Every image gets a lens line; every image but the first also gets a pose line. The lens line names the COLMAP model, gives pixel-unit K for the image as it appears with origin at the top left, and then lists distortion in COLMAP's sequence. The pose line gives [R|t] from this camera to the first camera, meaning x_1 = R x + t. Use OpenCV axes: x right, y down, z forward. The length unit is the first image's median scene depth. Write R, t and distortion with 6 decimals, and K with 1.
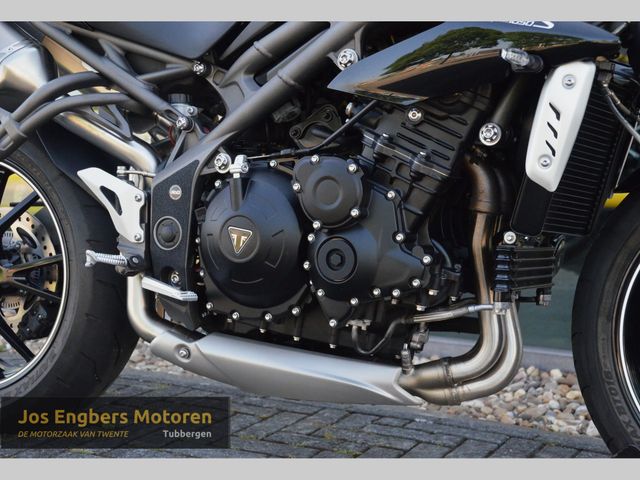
lens RADIAL K [[949.4, 0, 347.1], [0, 949.4, 240.5], [0, 0, 1]] dist [0.158350, 0.143038]
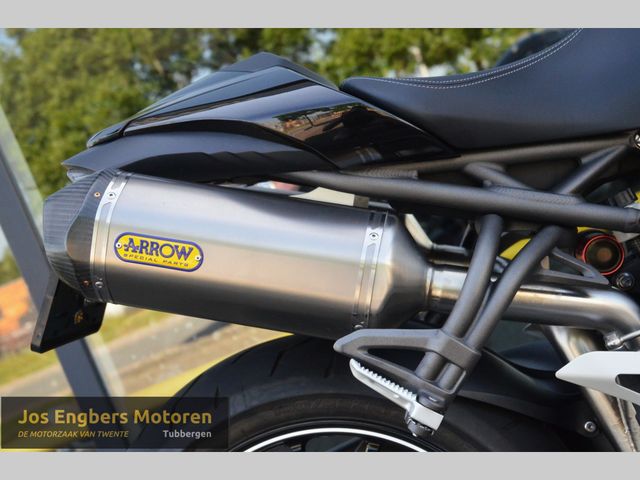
lens RADIAL K [[871.7, 0, 329.8], [0, 871.7, 247.8], [0, 0, 1]] dist [0.136544, 0.078021]
pose [[0.861811, -0.400317, 0.311492, -0.574608], [0.428769, 0.903048, -0.025723, -0.198674], [-0.270995, 0.155727, 0.949901, 0.536641]]
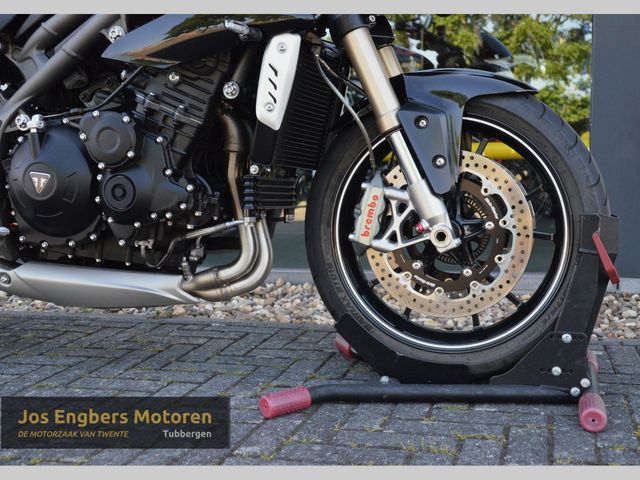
lens RADIAL K [[751.2, 0, 350.1], [0, 751.2, 242.2], [0, 0, 1]] dist [-0.054883, 0.378942]
pose [[0.977130, -0.064521, 0.202617, 0.075229], [0.056391, 0.997364, 0.045653, 0.052857], [-0.205028, -0.033184, 0.978193, -0.050036]]
